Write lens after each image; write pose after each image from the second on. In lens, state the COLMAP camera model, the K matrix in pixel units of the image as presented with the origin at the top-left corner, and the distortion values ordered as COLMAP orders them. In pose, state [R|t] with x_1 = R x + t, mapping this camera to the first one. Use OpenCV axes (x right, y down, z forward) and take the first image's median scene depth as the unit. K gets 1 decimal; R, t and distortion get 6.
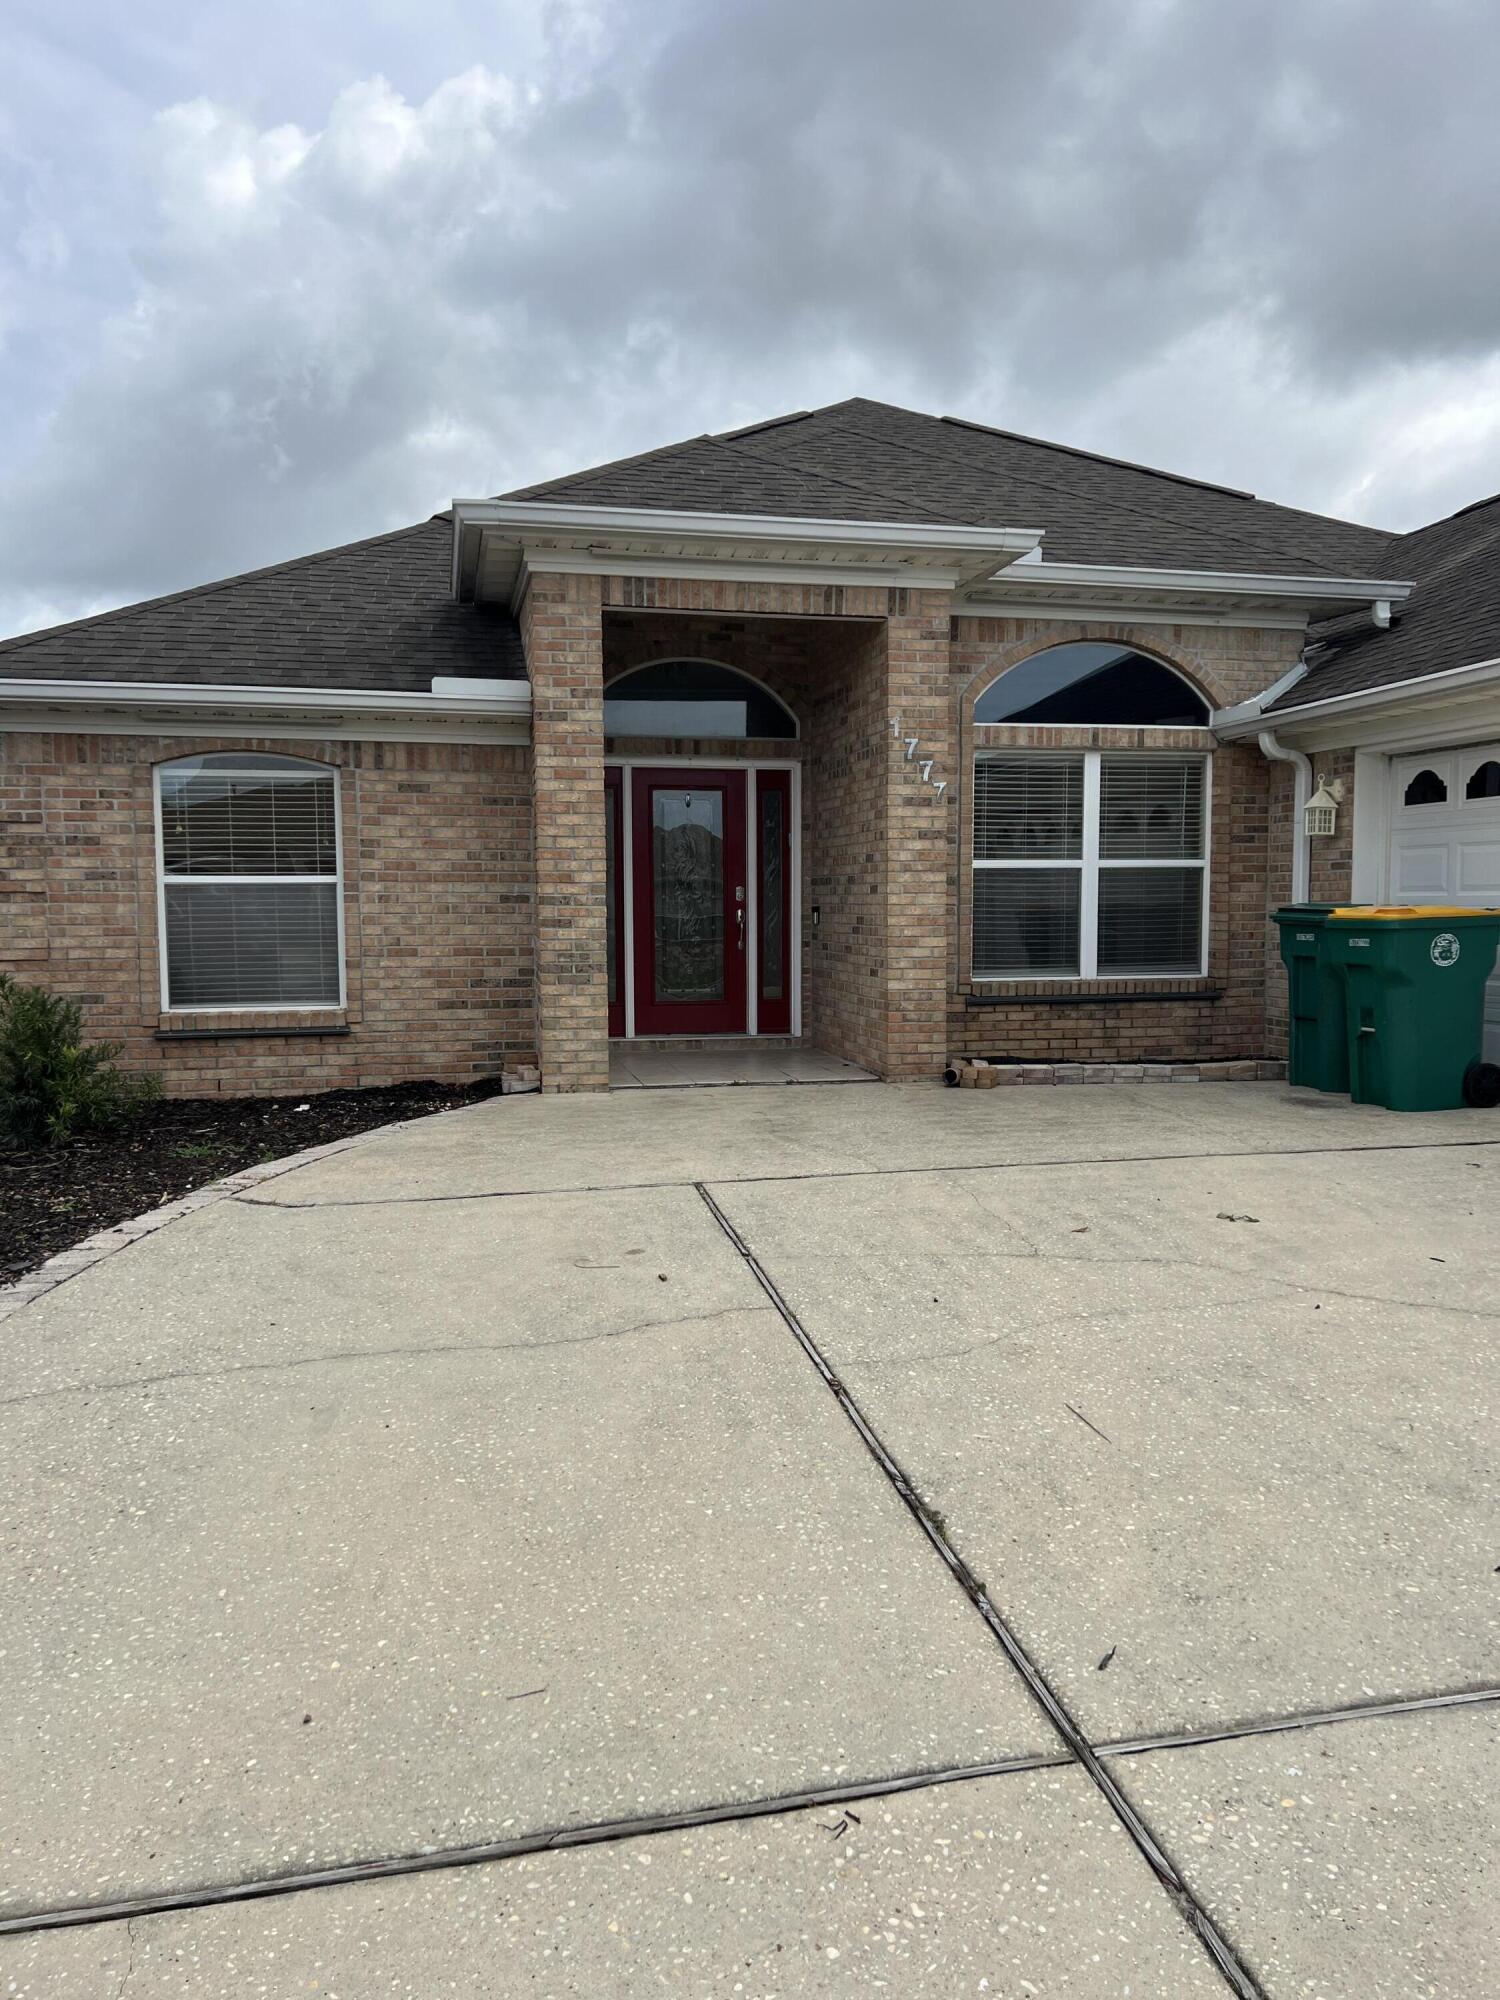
lens RADIAL K [[1511.4, 0, 777.4], [0, 1511.4, 1033.4], [0, 0, 1]] dist [0.057813, -0.071996]
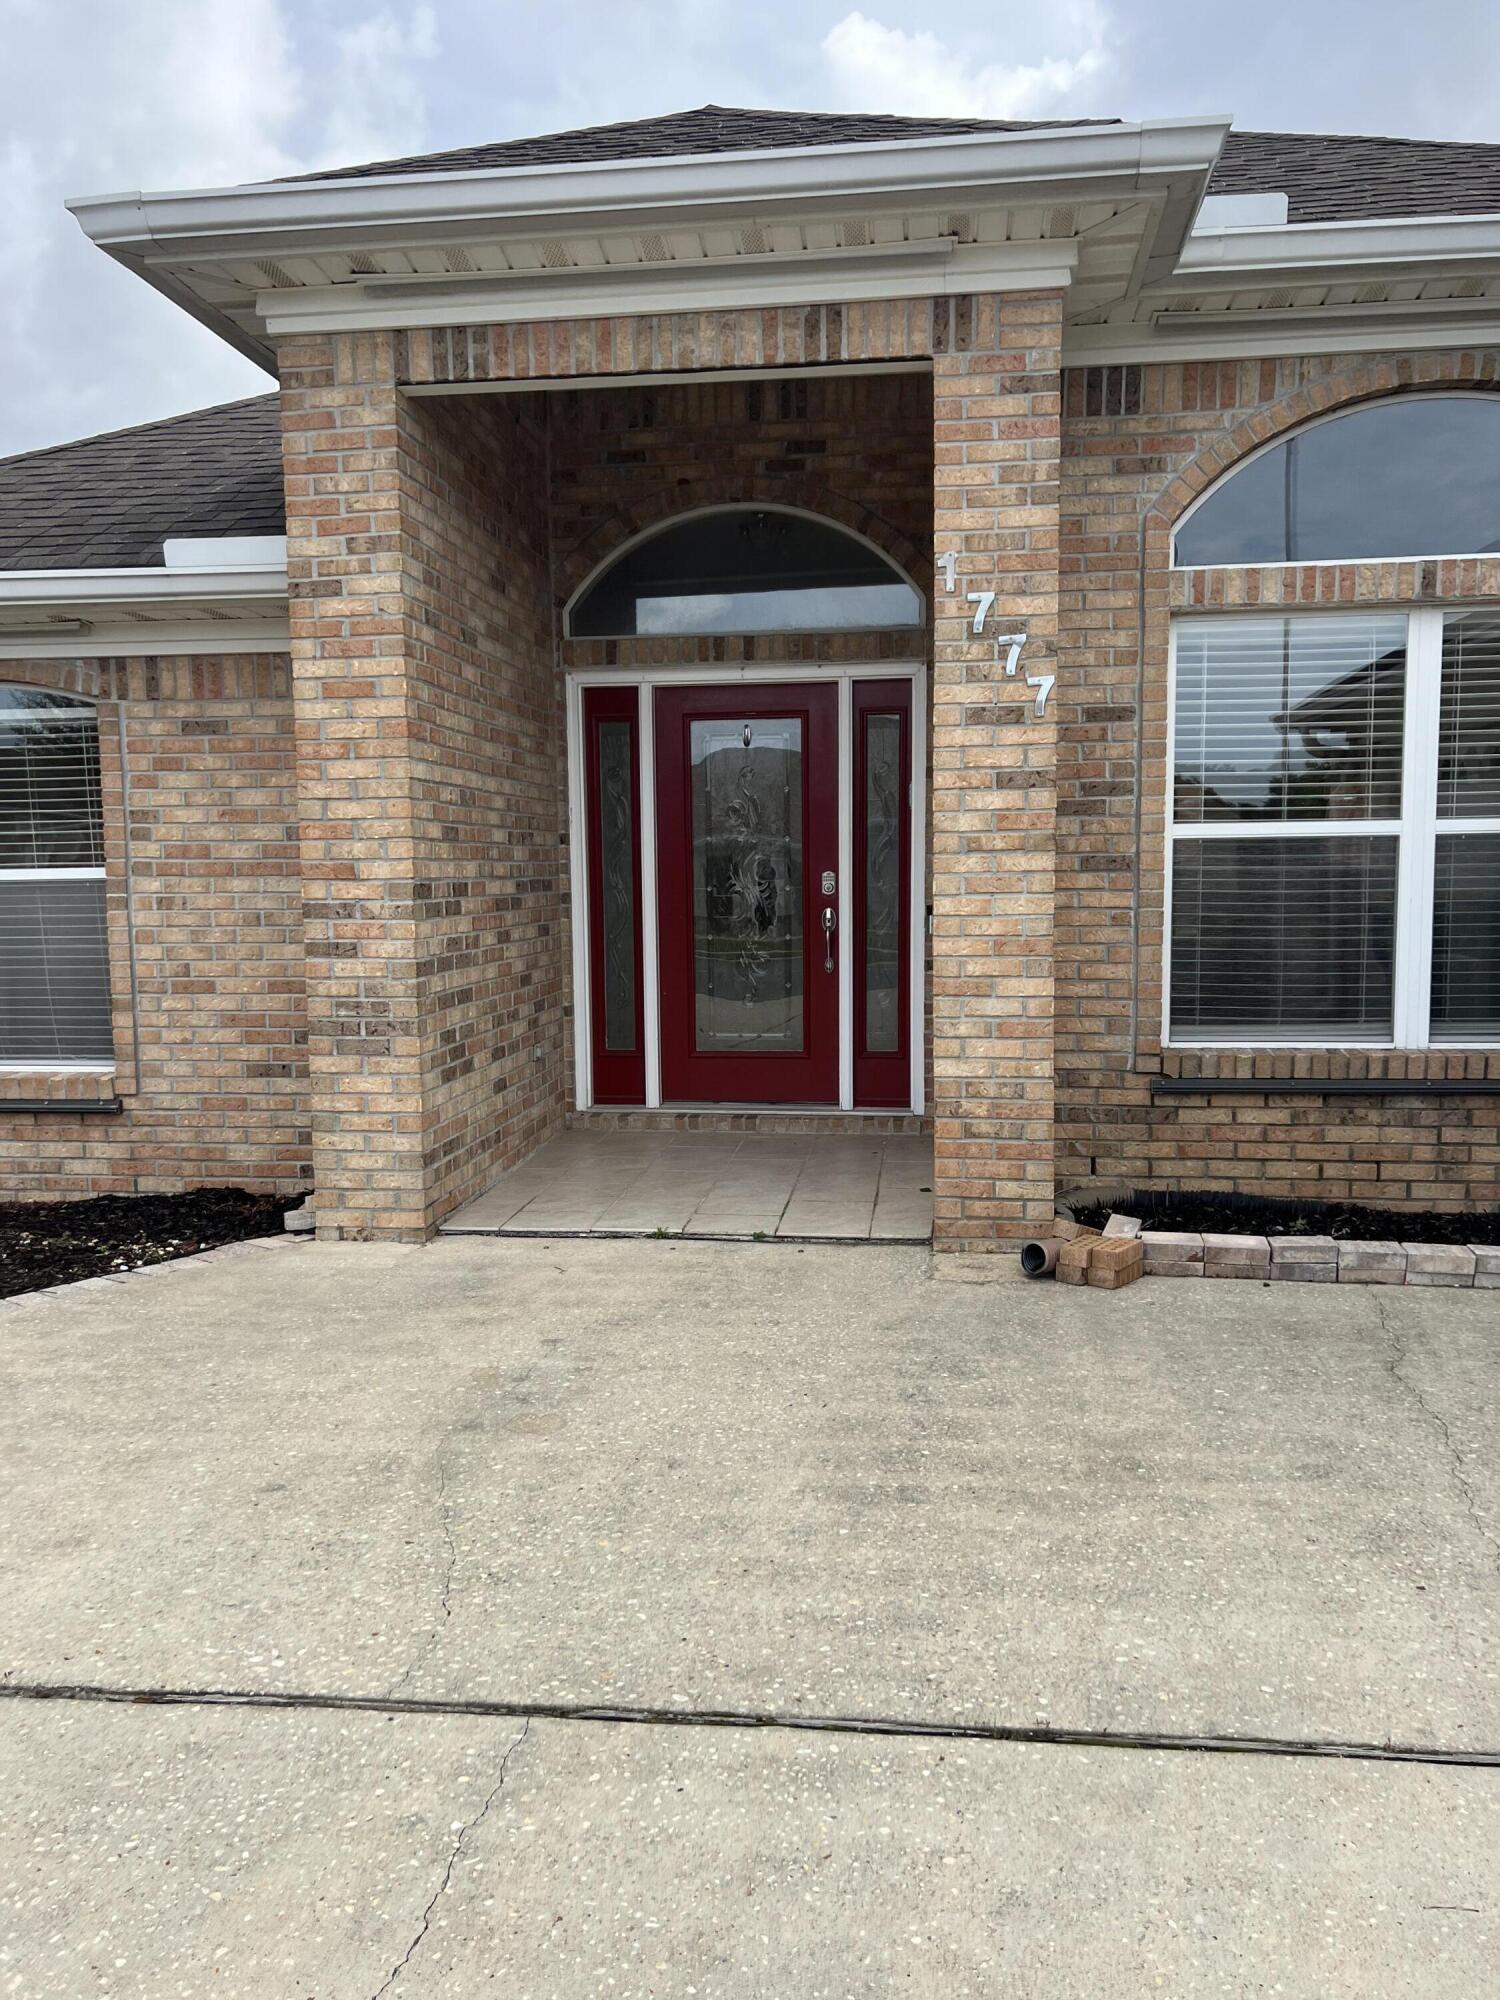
lens RADIAL K [[1511.4, 0, 758.7], [0, 1511.4, 1012.4], [0, 0, 1]] dist [0.057813, -0.071996]
pose [[0.938828, 0.025816, -0.343417, 0.196325], [-0.020847, 0.999618, 0.018152, -0.059713], [0.343755, -0.009882, 0.939008, 0.485049]]
